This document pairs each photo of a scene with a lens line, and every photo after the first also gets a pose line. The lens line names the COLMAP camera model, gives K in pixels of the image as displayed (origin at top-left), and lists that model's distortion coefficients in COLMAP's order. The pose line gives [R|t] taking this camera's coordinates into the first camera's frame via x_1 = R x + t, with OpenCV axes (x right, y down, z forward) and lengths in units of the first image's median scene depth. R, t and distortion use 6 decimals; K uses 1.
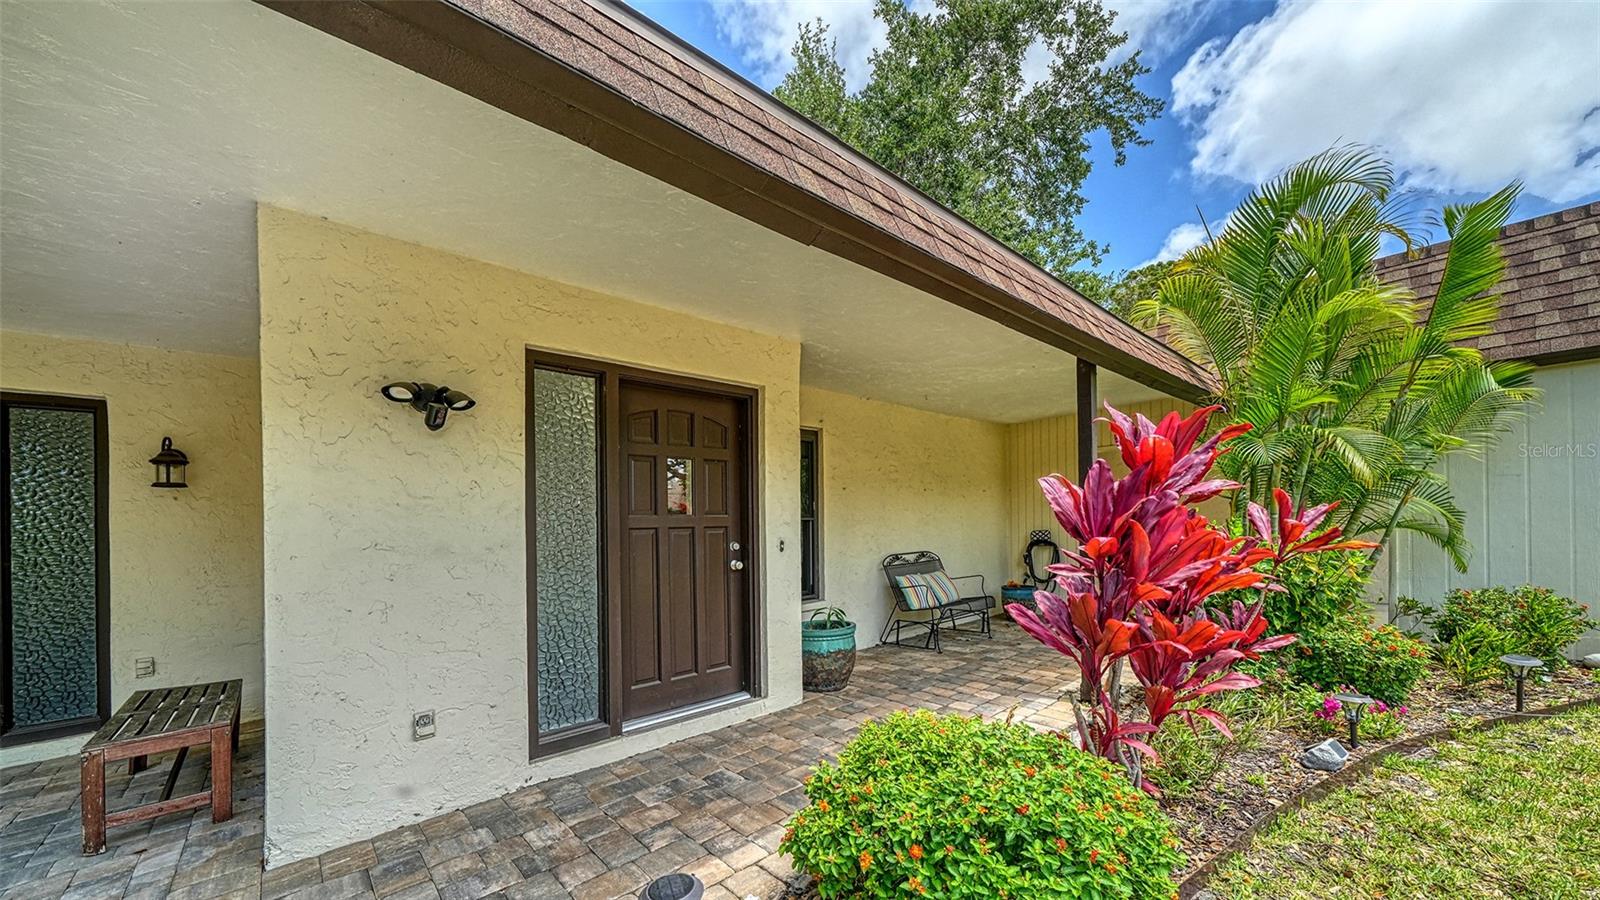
lens RADIAL K [[563.8, 0, 797.1], [0, 563.8, 530.0], [0, 0, 1]] dist [-0.002744, -0.000982]
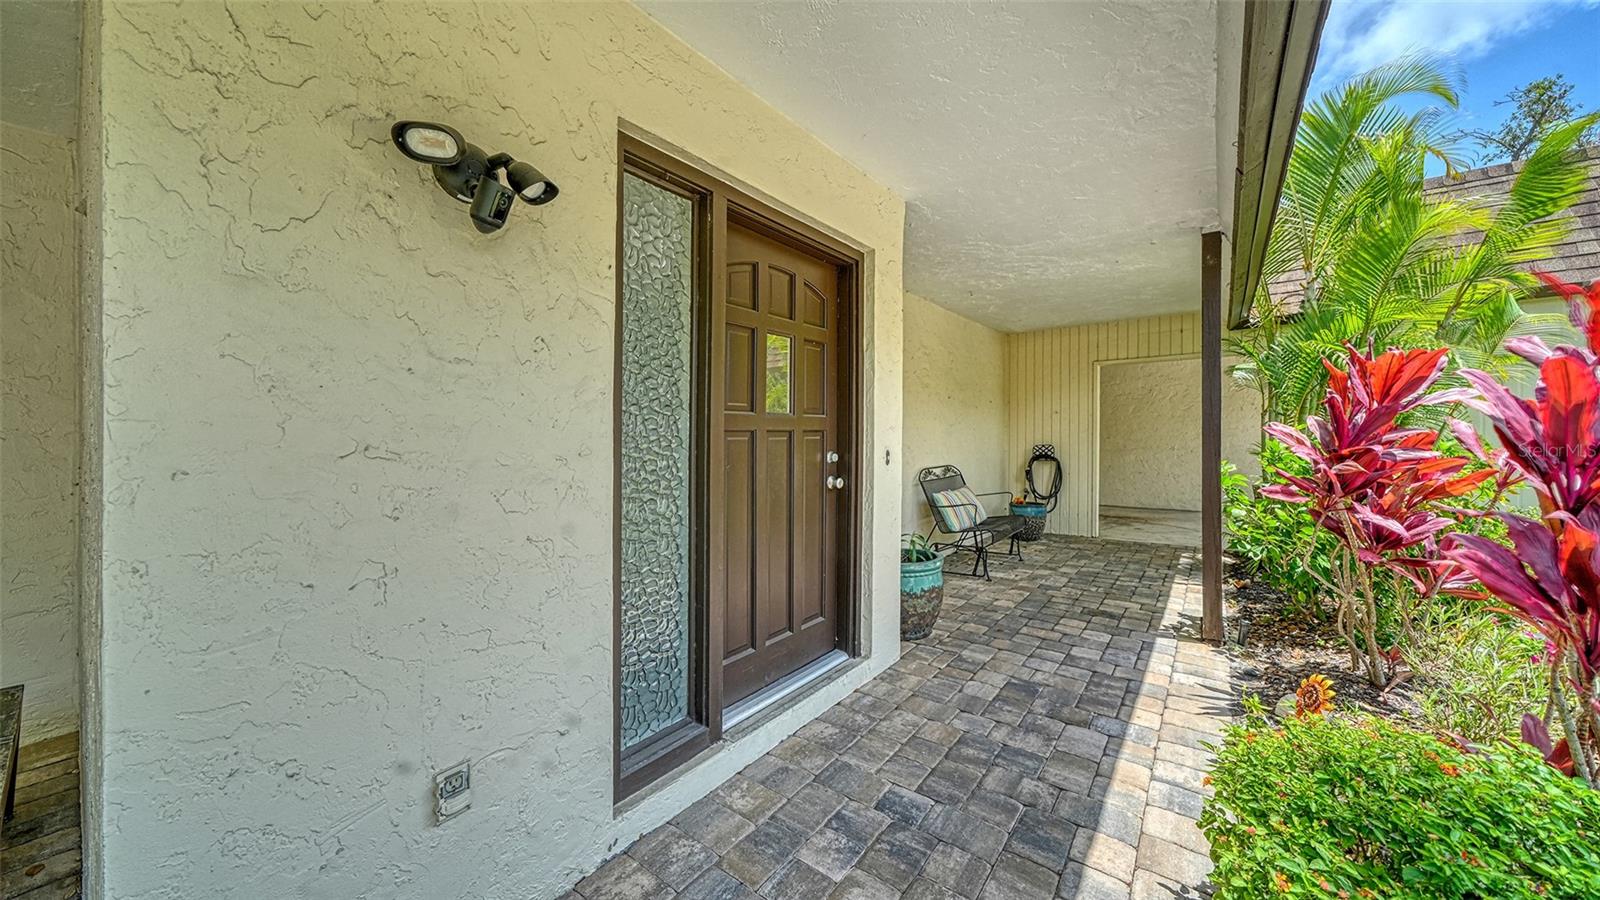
lens RADIAL K [[563.8, 0, 816.3], [0, 563.8, 442.8], [0, 0, 1]] dist [-0.002744, -0.000982]
pose [[0.983635, 0.018753, 0.179195, -0.266727], [-0.019462, 0.999808, 0.002199, 0.007593], [-0.179119, -0.005651, 0.983811, 0.264024]]
